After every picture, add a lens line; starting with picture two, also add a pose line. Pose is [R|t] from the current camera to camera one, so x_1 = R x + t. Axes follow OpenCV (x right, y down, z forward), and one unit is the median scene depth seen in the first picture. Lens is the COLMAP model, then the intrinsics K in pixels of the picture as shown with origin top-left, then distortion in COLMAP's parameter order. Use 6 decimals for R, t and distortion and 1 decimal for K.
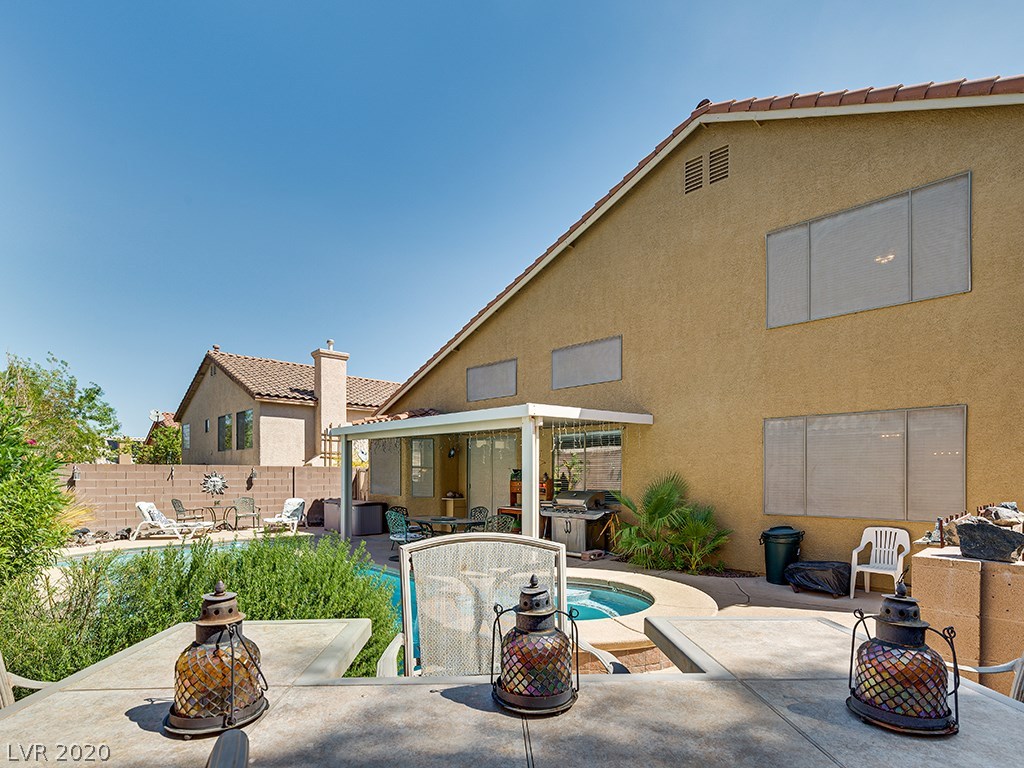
lens RADIAL K [[508.8, 0, 508.6], [0, 508.8, 378.2], [0, 0, 1]] dist [0.000626, -0.001046]
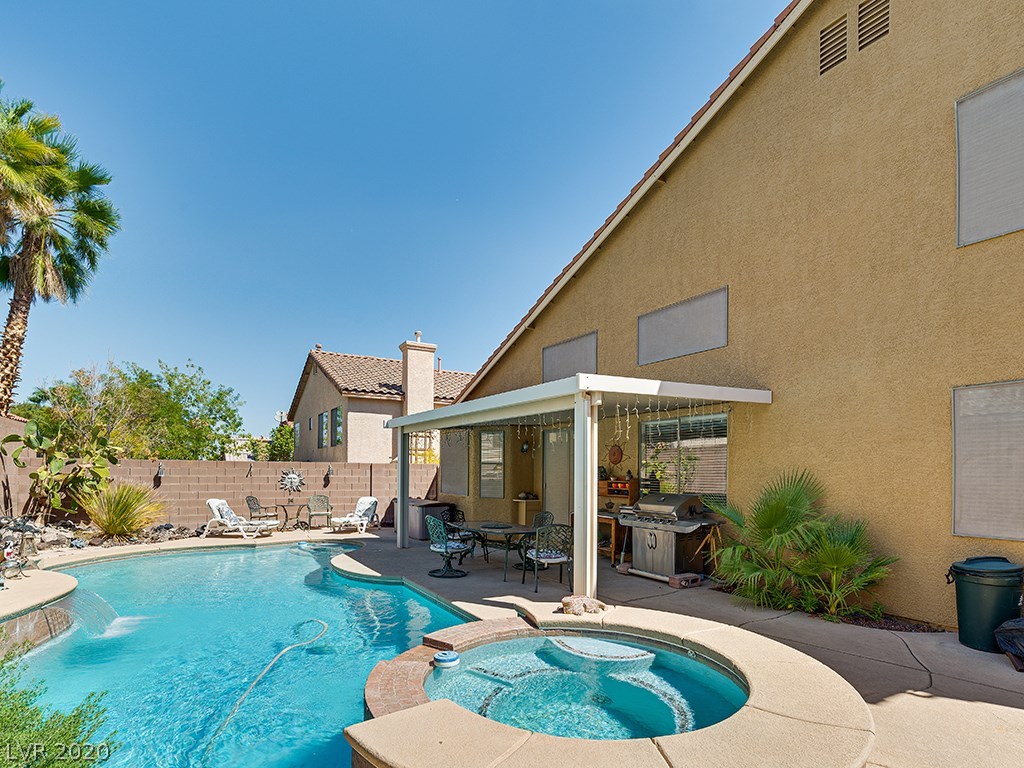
lens RADIAL K [[512.7, 0, 528.1], [0, 512.7, 403.4], [0, 0, 1]] dist [-0.001204, -0.000870]
pose [[0.979952, -0.022815, -0.197924, 0.072192], [0.033262, 0.998214, 0.049623, 0.034568], [0.196438, -0.055212, 0.978961, 0.180604]]
